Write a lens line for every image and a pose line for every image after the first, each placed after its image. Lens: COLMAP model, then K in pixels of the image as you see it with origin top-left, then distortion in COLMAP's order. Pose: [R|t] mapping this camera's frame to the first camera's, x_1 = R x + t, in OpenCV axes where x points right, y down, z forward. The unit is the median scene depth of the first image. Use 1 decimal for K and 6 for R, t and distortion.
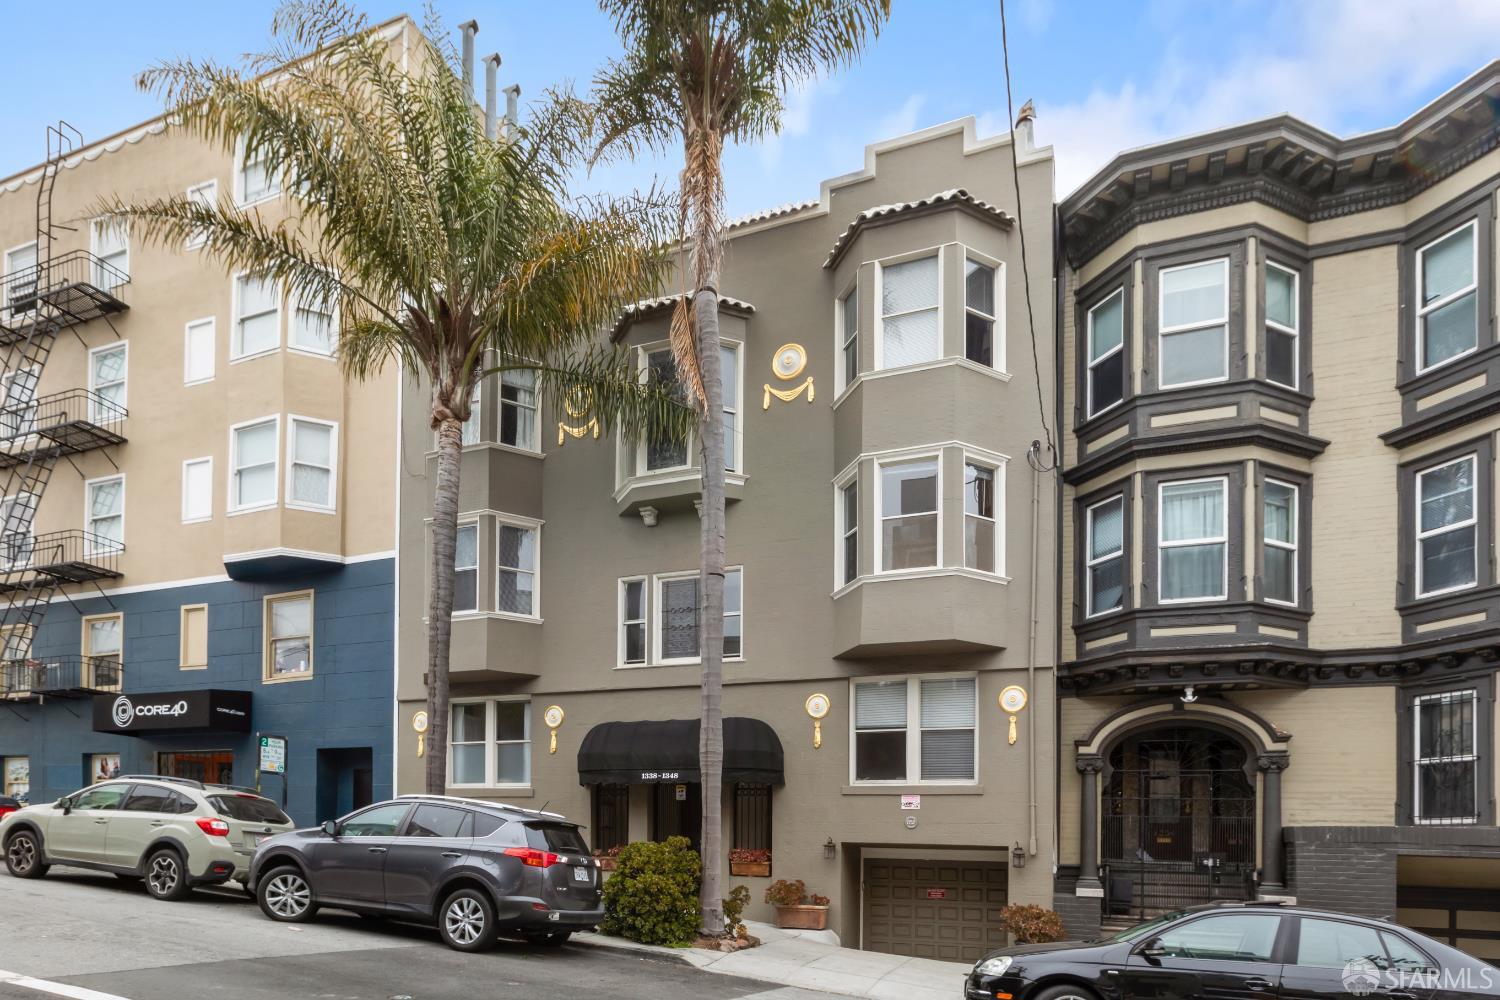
lens RADIAL K [[686.2, 0, 749.7], [0, 686.2, 495.9], [0, 0, 1]] dist [0.002884, 0.000113]
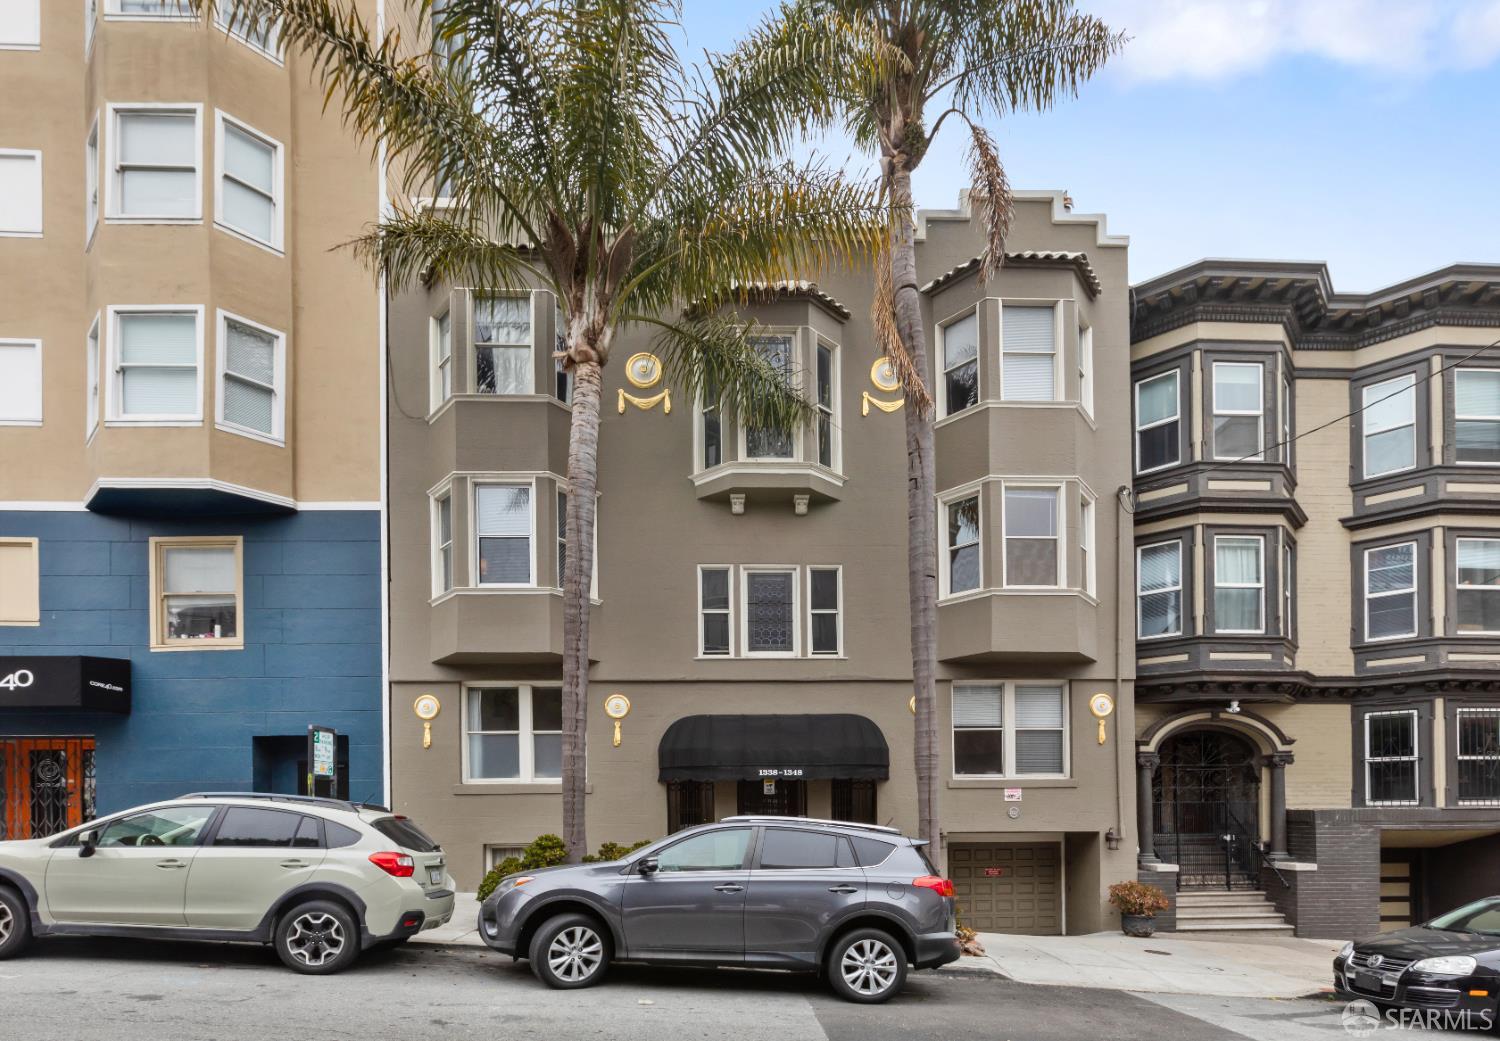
lens RADIAL K [[612.4, 0, 749.7], [0, 612.4, 526.8], [0, 0, 1]] dist [0.003441, 0.000073]
pose [[0.935414, 0.118912, 0.332958, -0.520809], [-0.132859, 0.990946, 0.019351, 0.053085], [-0.327642, -0.062338, 0.942743, 0.224252]]
